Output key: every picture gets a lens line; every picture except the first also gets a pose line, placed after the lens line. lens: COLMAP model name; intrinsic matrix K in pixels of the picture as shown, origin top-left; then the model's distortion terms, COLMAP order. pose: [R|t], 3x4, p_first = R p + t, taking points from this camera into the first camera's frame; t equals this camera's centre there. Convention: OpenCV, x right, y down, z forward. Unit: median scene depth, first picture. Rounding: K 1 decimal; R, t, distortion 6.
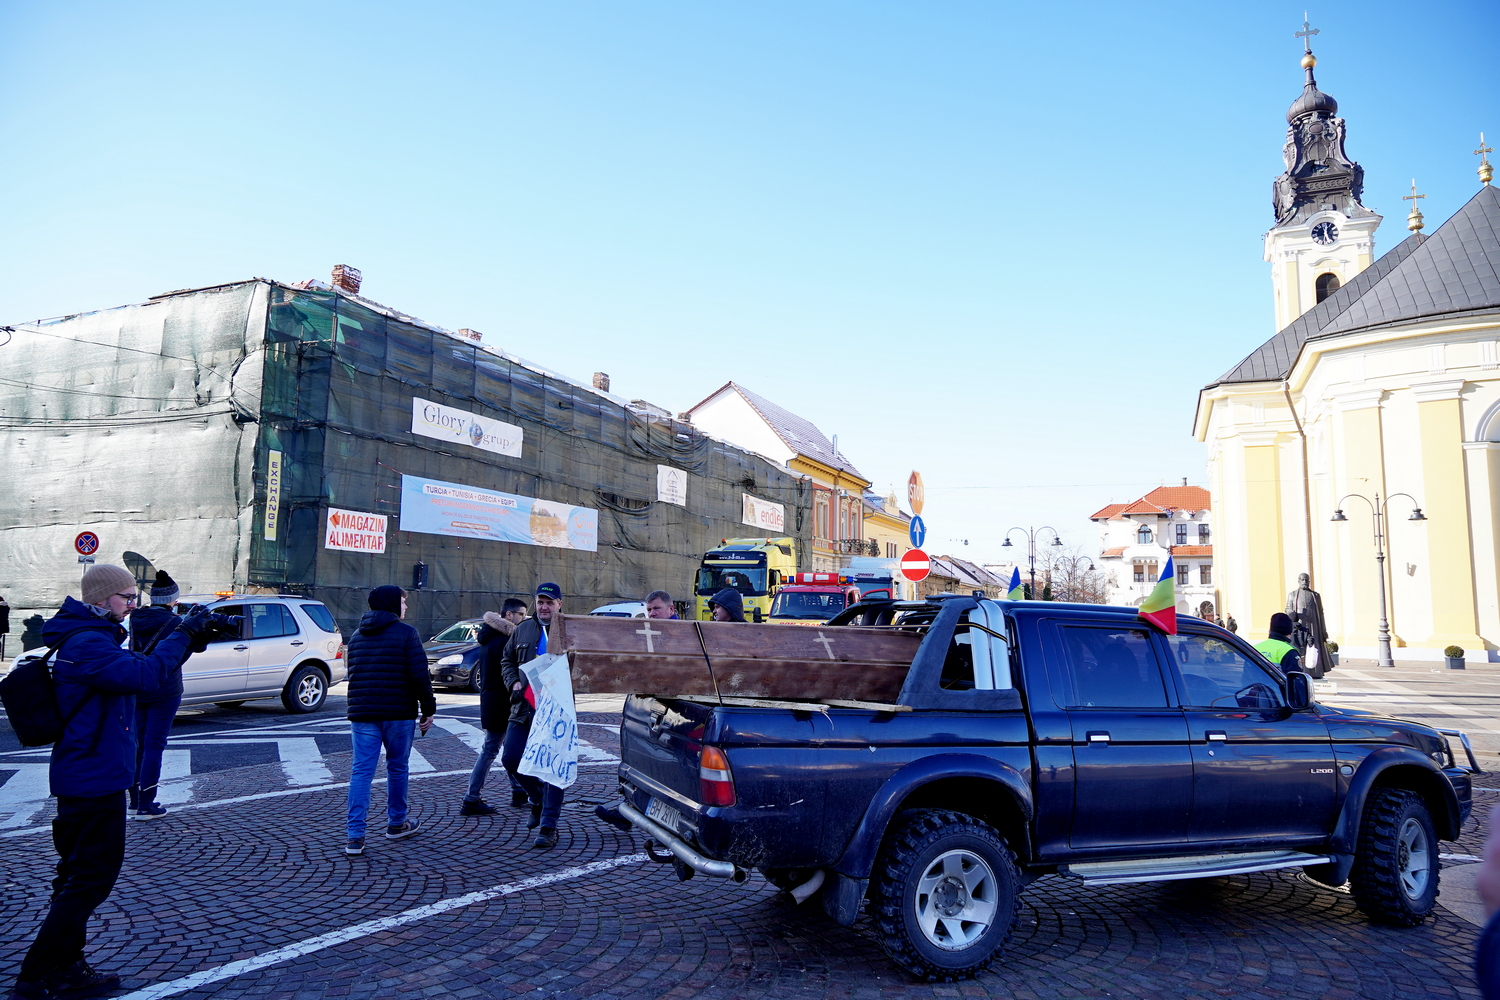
lens RADIAL K [[1019.0, 0, 754.2], [0, 1019.0, 491.5], [0, 0, 1]] dist [-0.021894, 0.000261]
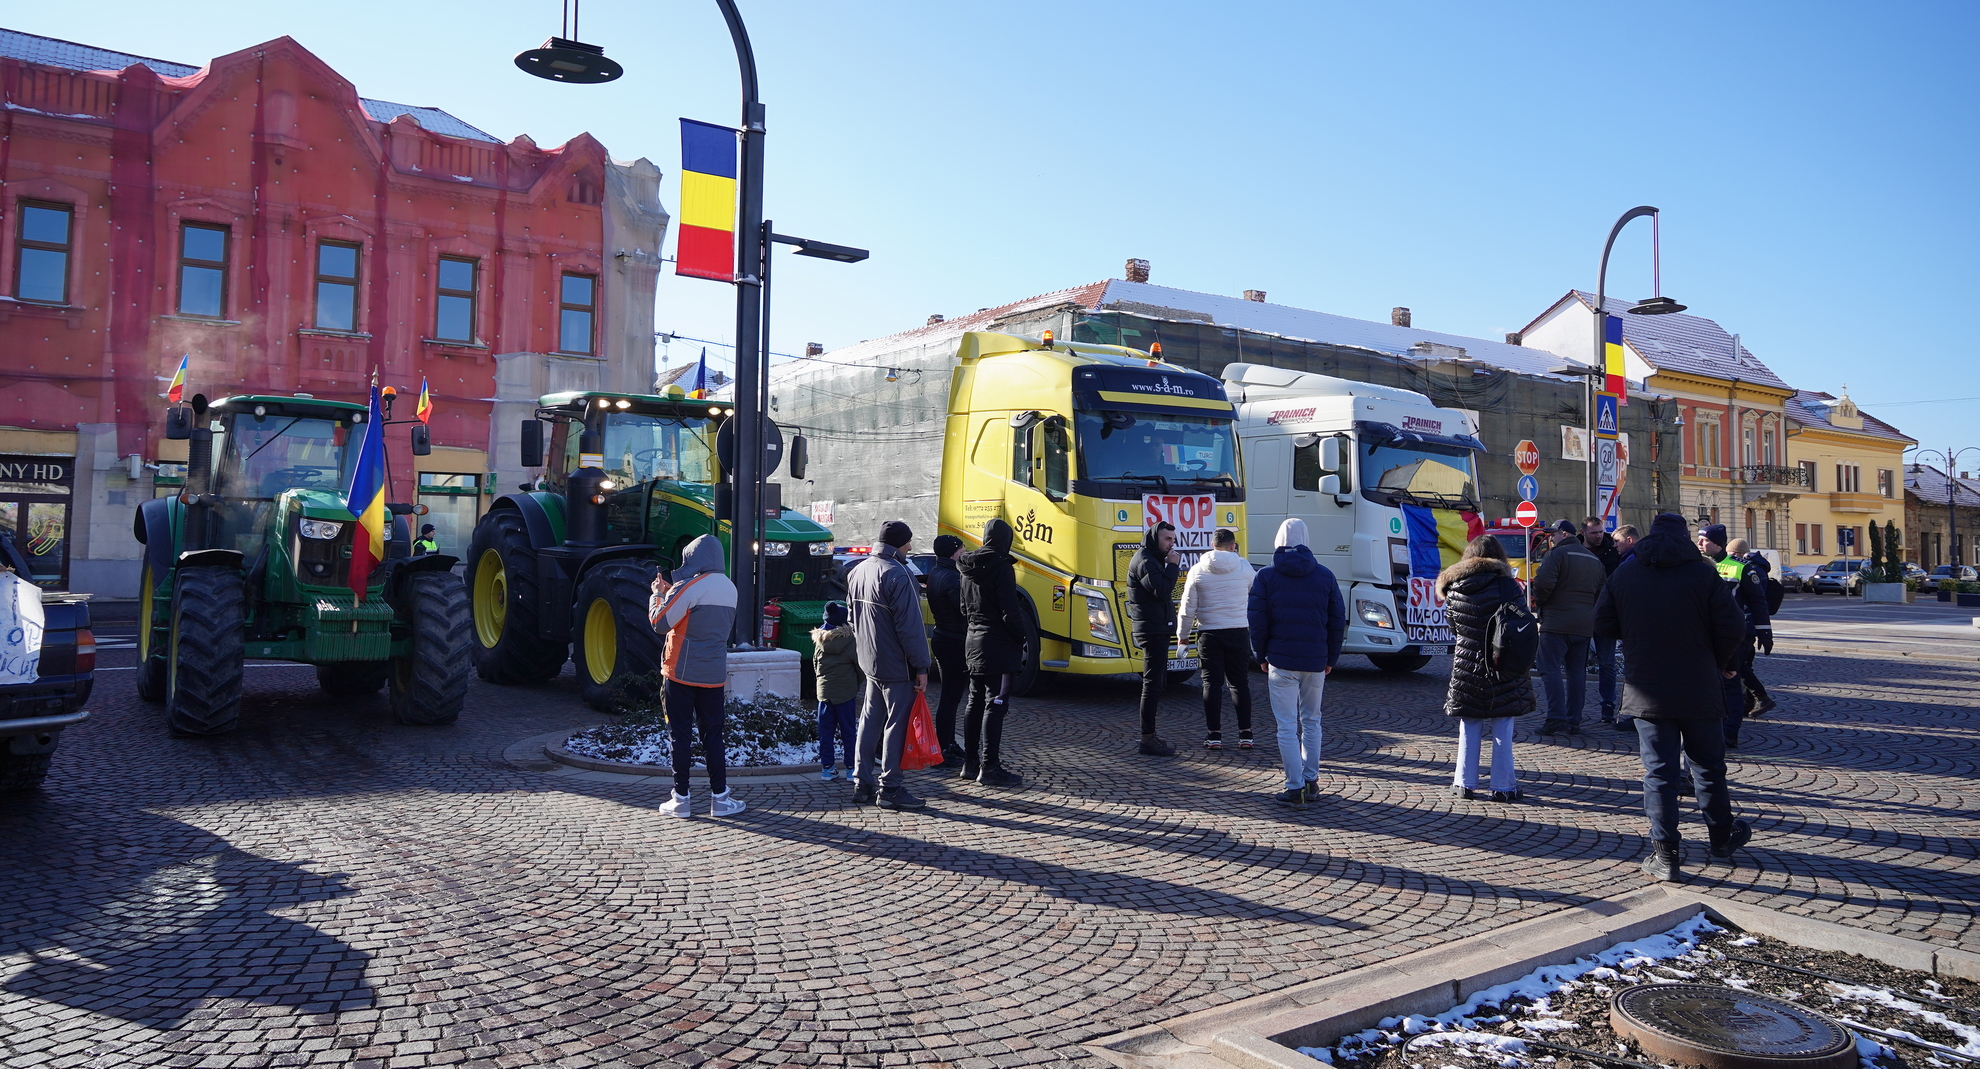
lens RADIAL K [[1320.3, 0, 979.6], [0, 1320.3, 464.8], [0, 0, 1]] dist [-0.027963, 0.015897]
pose [[0.851394, -0.040328, -0.522974, 0.249944], [0.063568, 0.997624, 0.026559, -0.043647], [0.520660, -0.055856, 0.851935, -0.436575]]
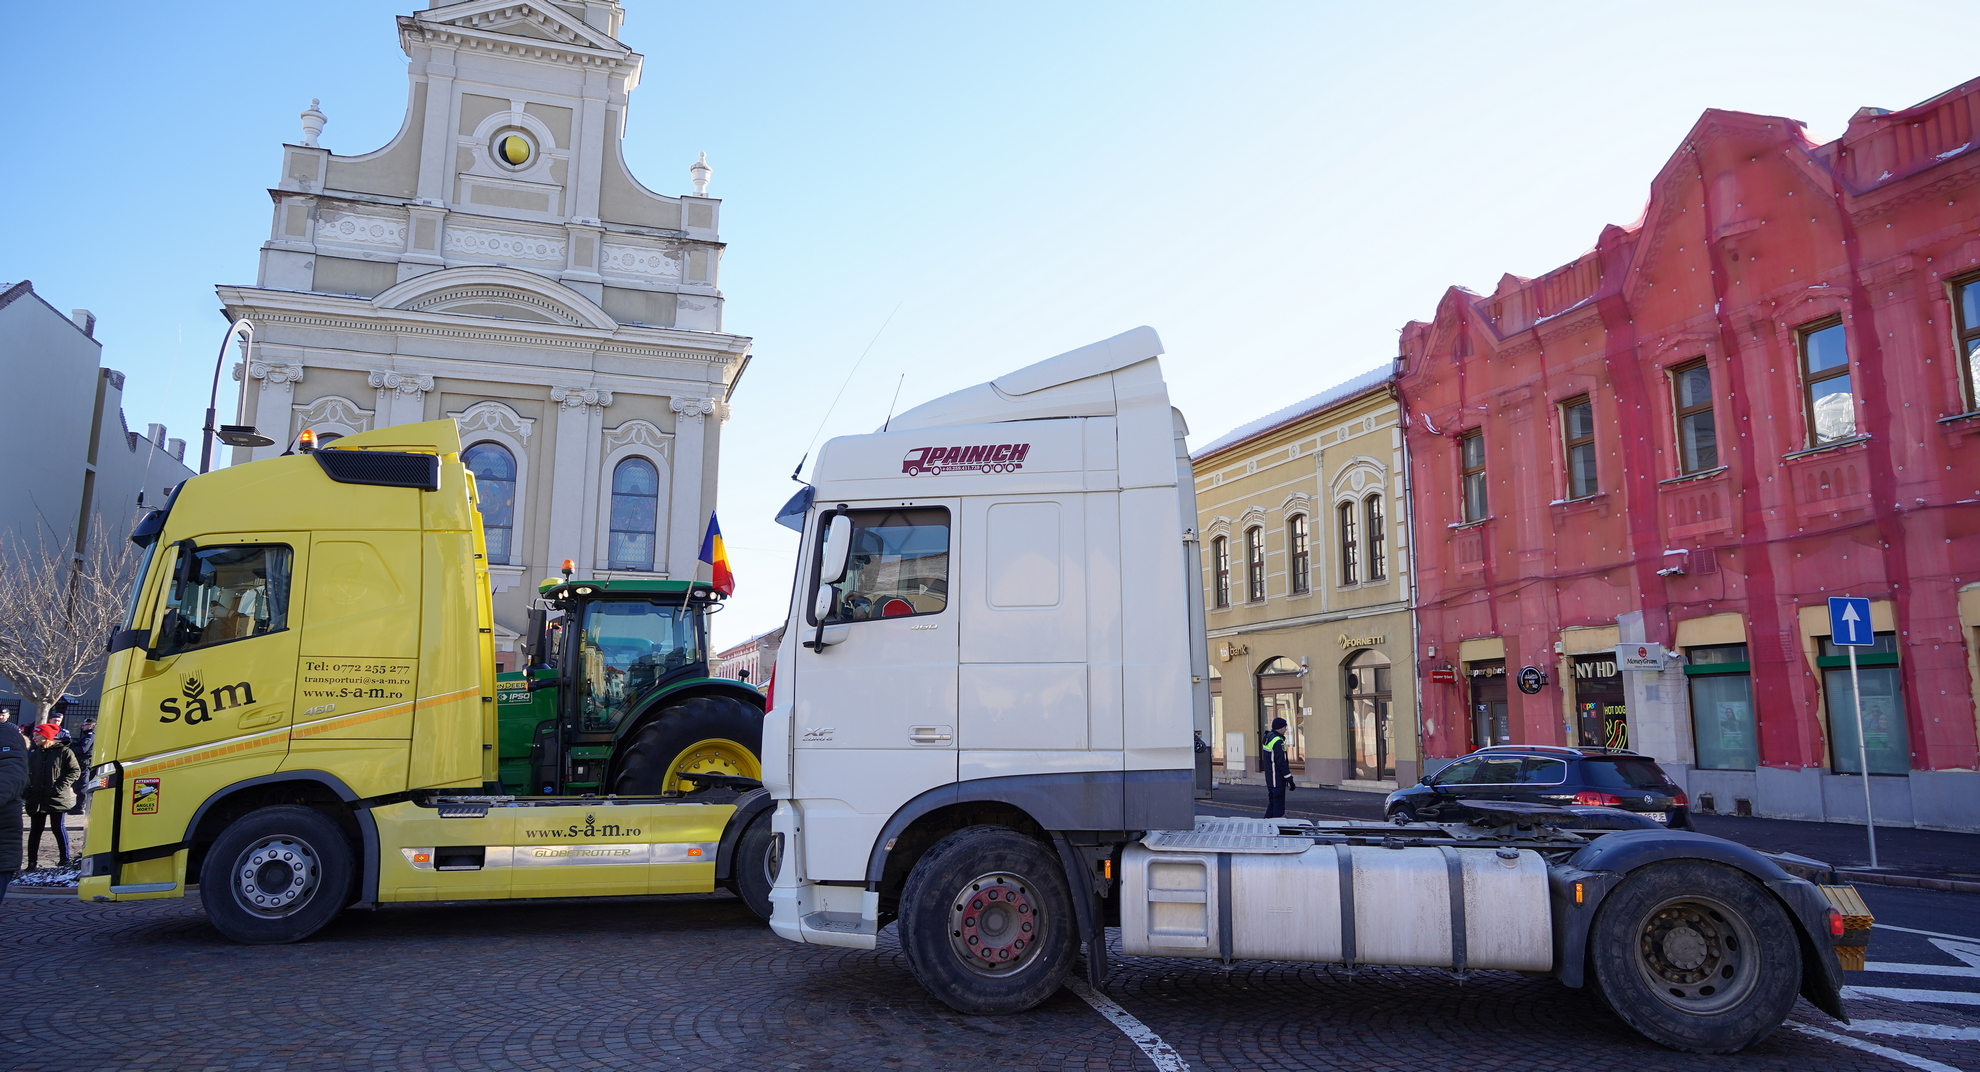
lens RADIAL K [[1320.3, 0, 979.7], [0, 1320.3, 484.8], [0, 0, 1]] dist [-0.027963, 0.015897]
pose [[-0.750066, -0.138330, -0.646735, 0.127410], [0.061202, 0.959168, -0.276136, 0.039080], [0.658526, -0.246702, -0.710973, 0.342937]]
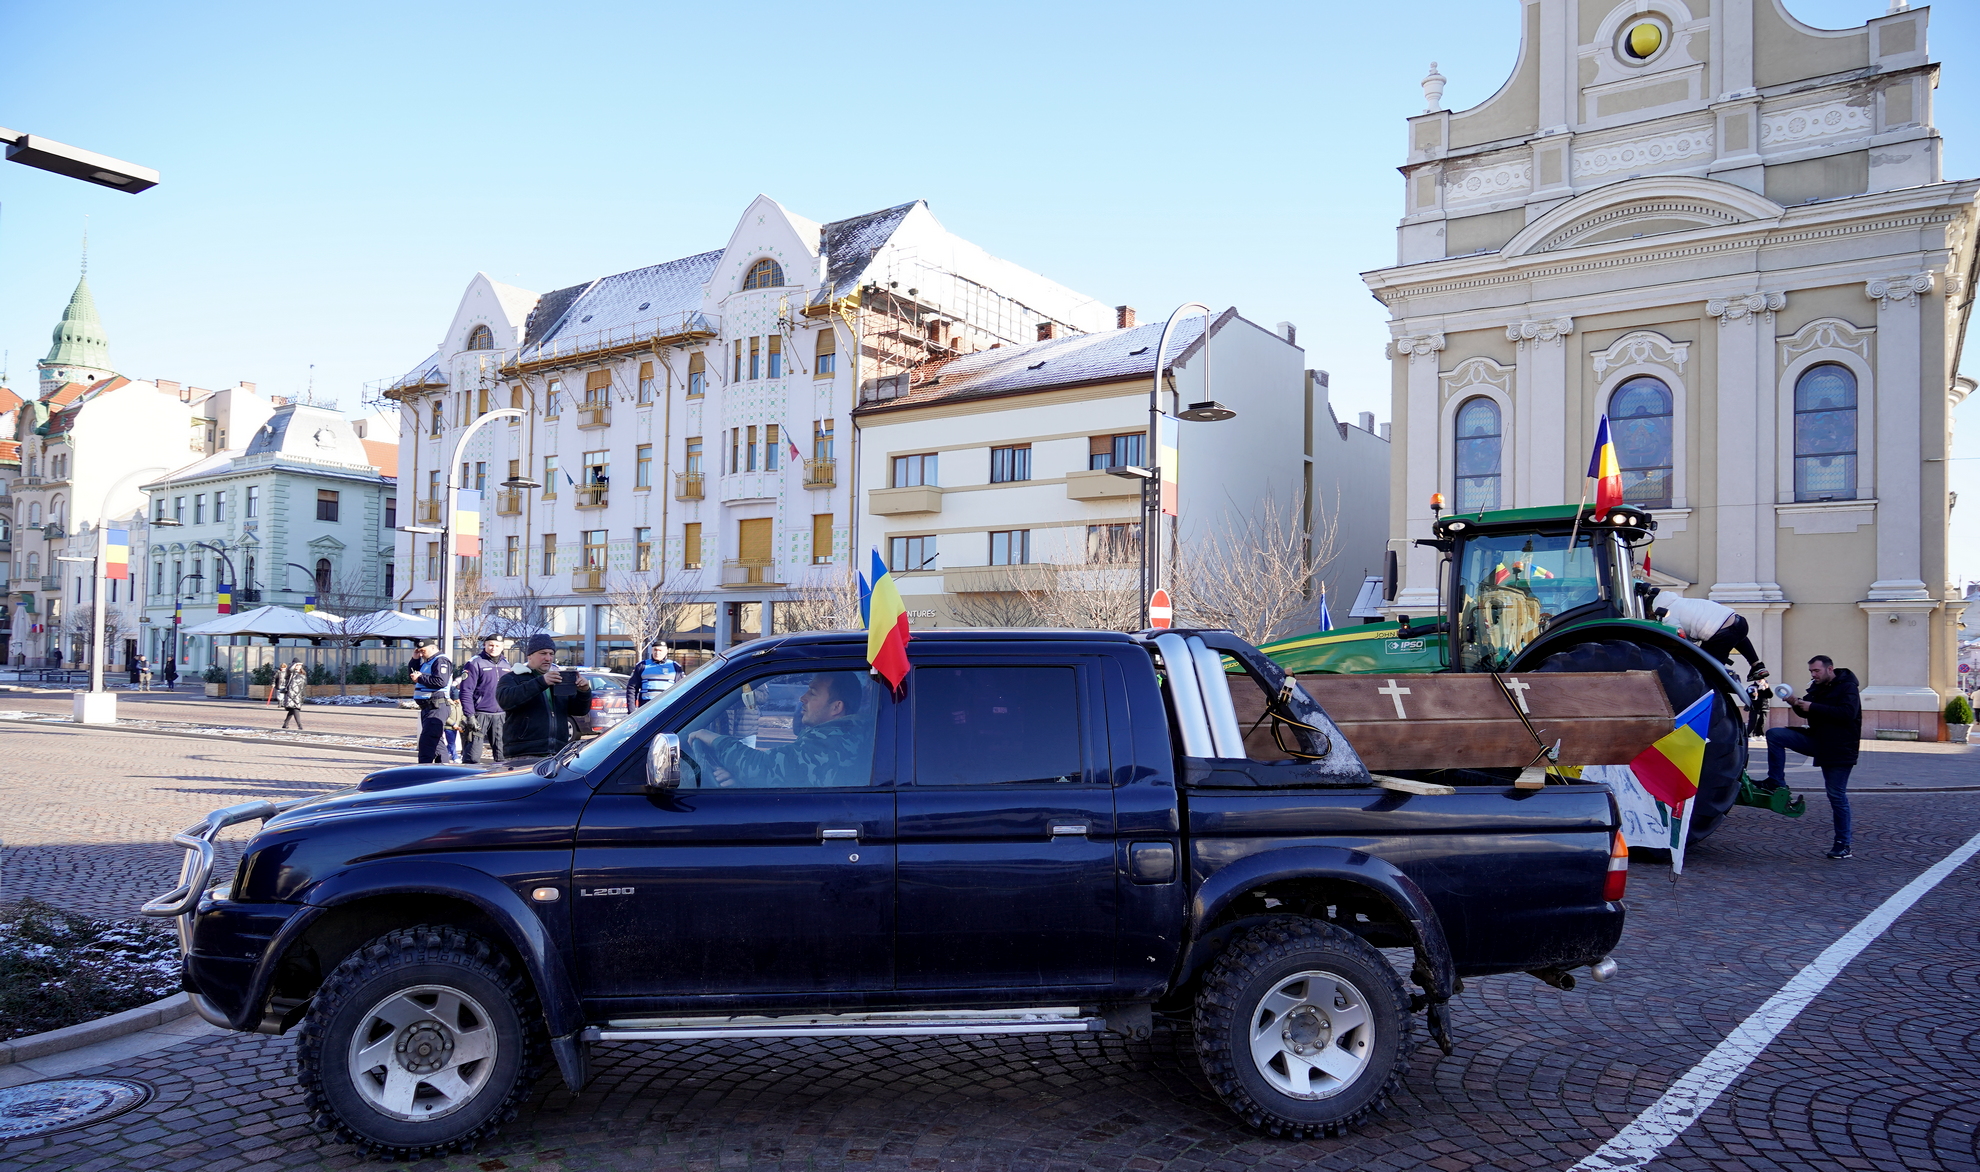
lens RADIAL K [[1317.0, 0, 997.3], [0, 1317.0, 625.3], [0, 0, 1]] dist [-0.010520, 0.010215]
pose [[-0.982395, -0.023932, 0.185276, -0.004927], [-0.051823, 0.987749, -0.147196, 0.037102], [-0.179483, -0.154206, -0.971600, 0.334606]]
